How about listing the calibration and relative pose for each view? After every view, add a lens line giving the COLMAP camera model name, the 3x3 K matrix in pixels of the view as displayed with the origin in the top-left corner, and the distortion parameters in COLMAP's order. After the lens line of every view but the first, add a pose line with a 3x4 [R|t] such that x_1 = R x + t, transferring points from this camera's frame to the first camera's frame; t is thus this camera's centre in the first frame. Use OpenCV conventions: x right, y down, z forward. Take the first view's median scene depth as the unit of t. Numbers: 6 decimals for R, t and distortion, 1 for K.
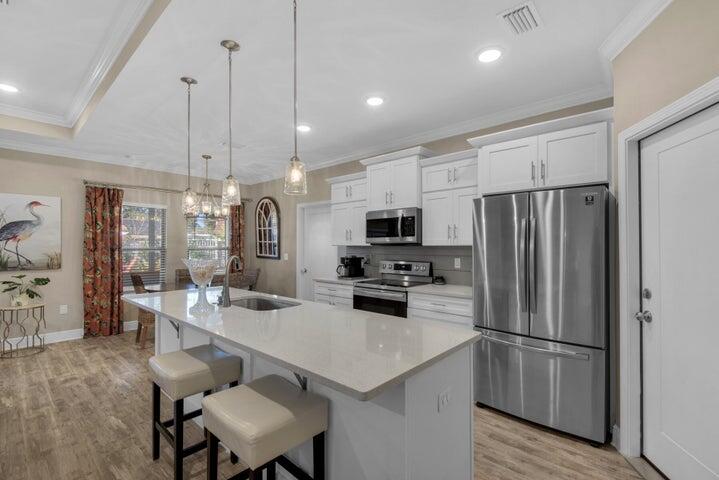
lens RADIAL K [[328.3, 0, 360.6], [0, 328.3, 243.2], [0, 0, 1]] dist [0.062042, -0.027439]
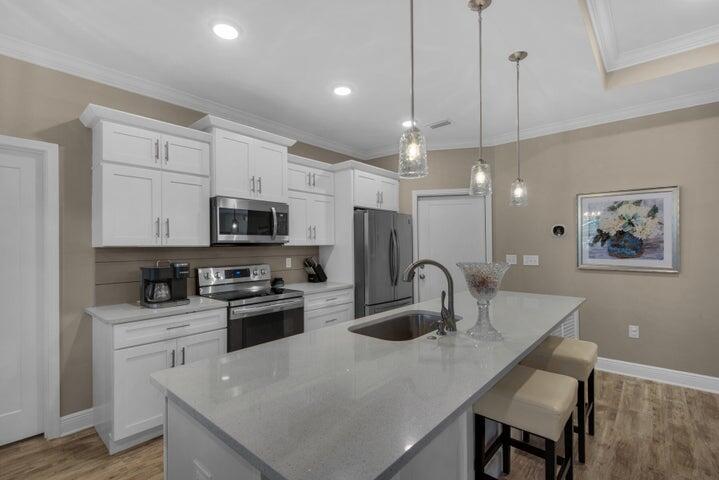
lens RADIAL K [[328.3, 0, 360.6], [0, 328.3, 243.2], [0, 0, 1]] dist [0.062042, -0.027439]
pose [[-0.017630, 0.002268, 0.999842, -0.735924], [-0.003436, 0.999991, -0.002329, 0.001819], [-0.999839, -0.003477, -0.017622, 0.796522]]
